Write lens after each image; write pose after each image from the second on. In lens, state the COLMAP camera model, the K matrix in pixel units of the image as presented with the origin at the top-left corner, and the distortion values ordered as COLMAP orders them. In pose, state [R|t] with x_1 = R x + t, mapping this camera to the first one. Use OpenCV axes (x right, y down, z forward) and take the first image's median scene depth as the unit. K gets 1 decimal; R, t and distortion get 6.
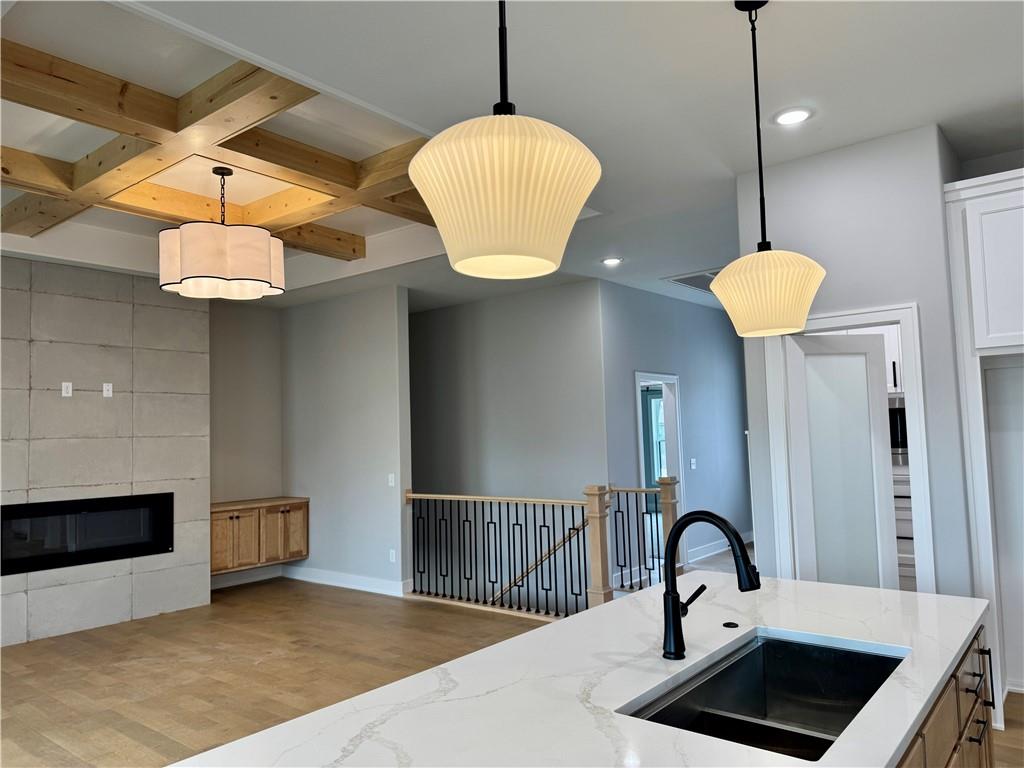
lens RADIAL K [[710.0, 0, 509.0], [0, 710.0, 388.3], [0, 0, 1]] dist [0.056402, -0.073773]
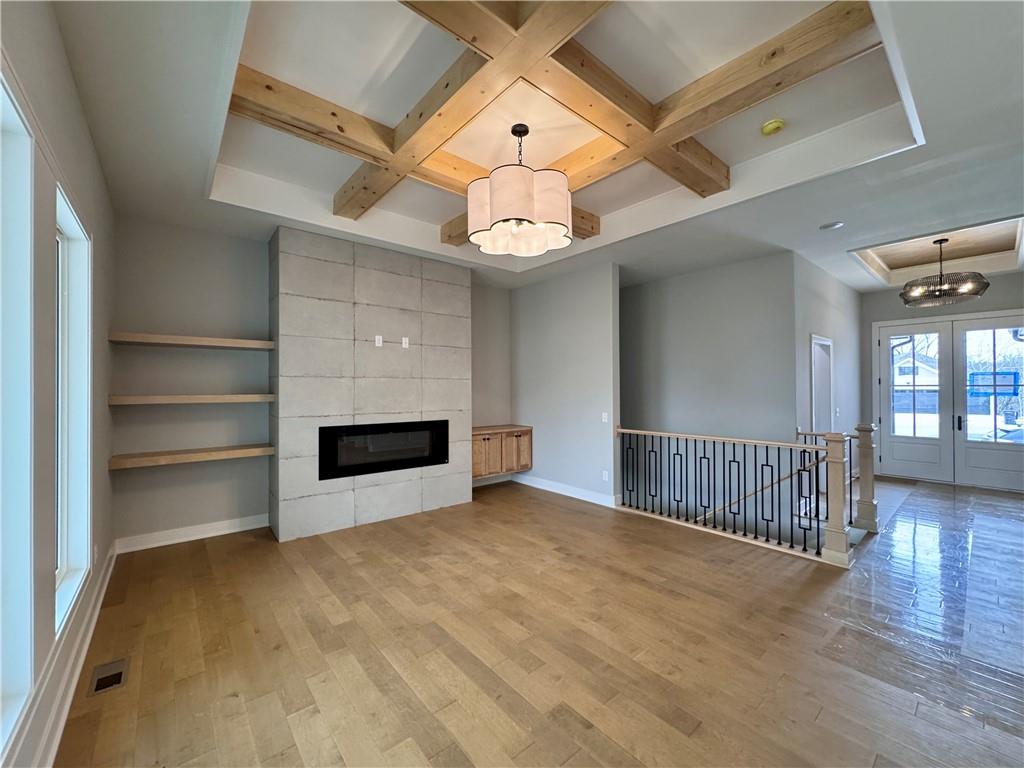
lens RADIAL K [[407.1, 0, 512.0], [0, 407.1, 384.0], [0, 0, 1]] dist [0.000314, -0.000003]
pose [[0.981708, 0.025000, -0.188745, -0.226163], [-0.014003, 0.998137, 0.059377, 0.033251], [0.189877, -0.055648, 0.980229, 0.296864]]
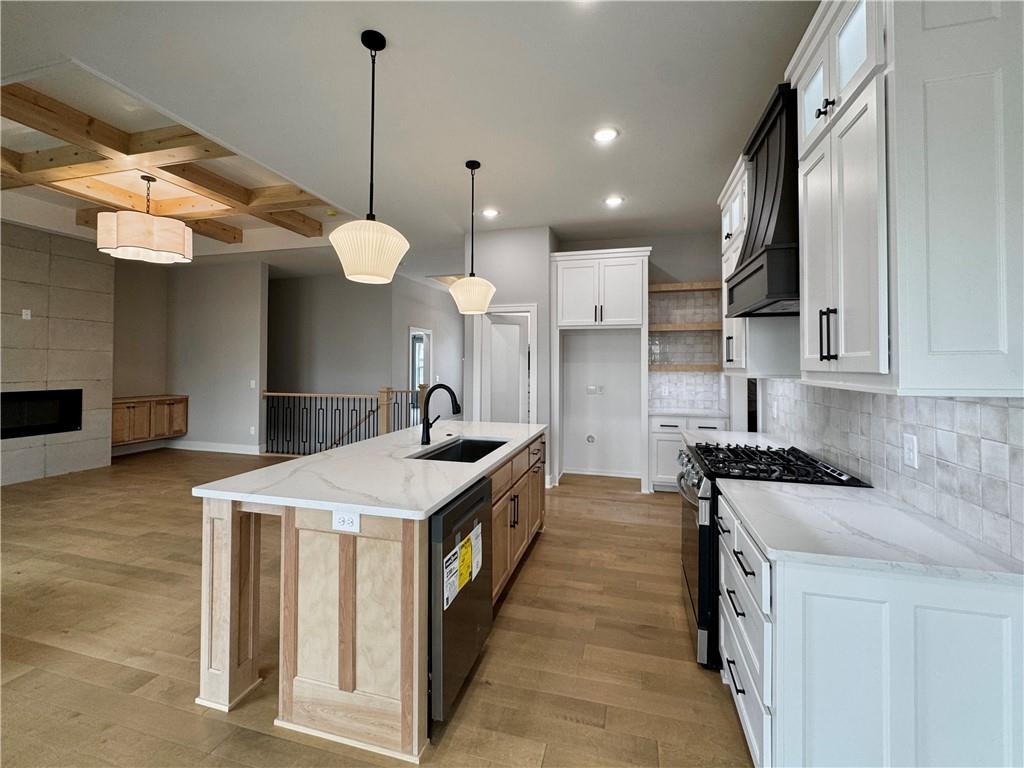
lens RADIAL K [[437.2, 0, 503.4], [0, 437.2, 354.2], [0, 0, 1]] dist [-0.000826, -0.000102]
pose [[0.921532, 0.040684, 0.386165, -0.034522], [-0.055493, 0.998087, 0.027274, 0.005068], [-0.384317, -0.046563, 0.922026, -0.140662]]
